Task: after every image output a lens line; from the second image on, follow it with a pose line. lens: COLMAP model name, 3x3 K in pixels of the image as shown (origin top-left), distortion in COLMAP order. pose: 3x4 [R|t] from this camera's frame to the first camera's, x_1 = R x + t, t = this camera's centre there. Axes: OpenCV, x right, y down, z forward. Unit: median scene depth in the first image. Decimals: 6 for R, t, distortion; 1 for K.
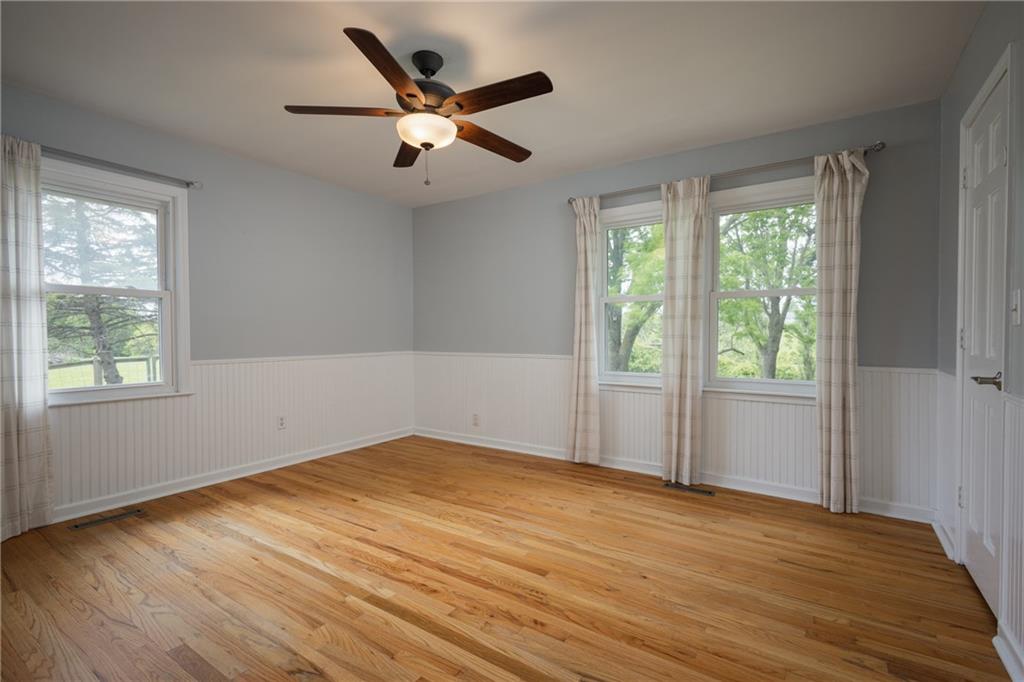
lens RADIAL K [[464.7, 0, 512.0], [0, 464.7, 341.0], [0, 0, 1]] dist [0.002345, -0.000077]
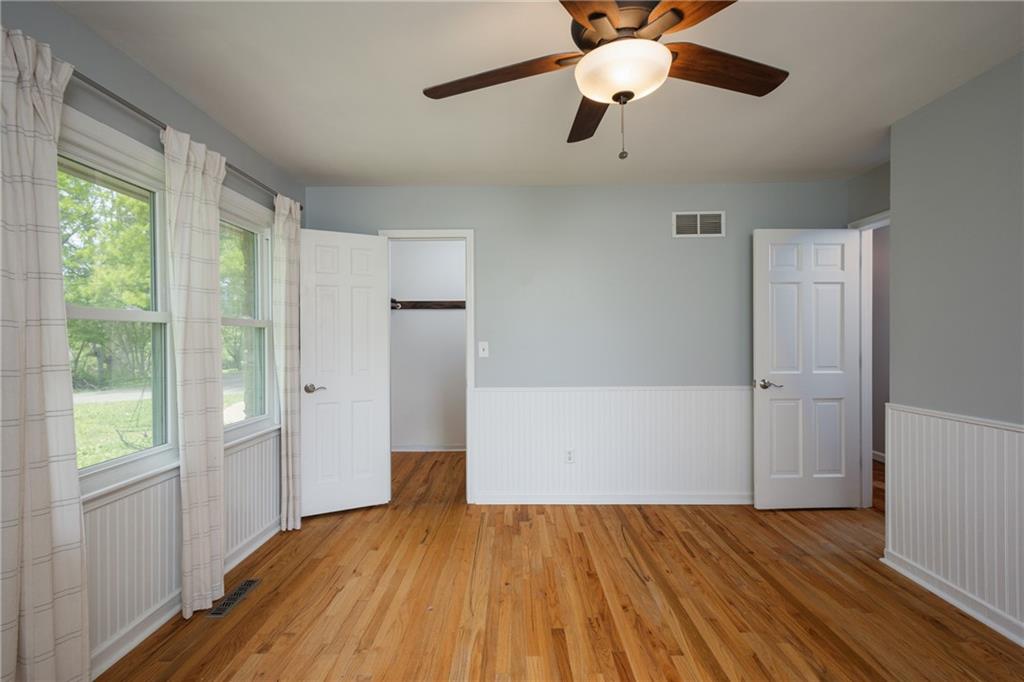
lens RADIAL K [[464.7, 0, 512.0], [0, 464.7, 341.0], [0, 0, 1]] dist [0.002345, -0.000077]
pose [[-0.546208, -0.000238, 0.837650, -0.674093], [0.016172, 0.999811, 0.010830, -0.102873], [-0.837494, 0.019462, -0.546100, 1.587356]]
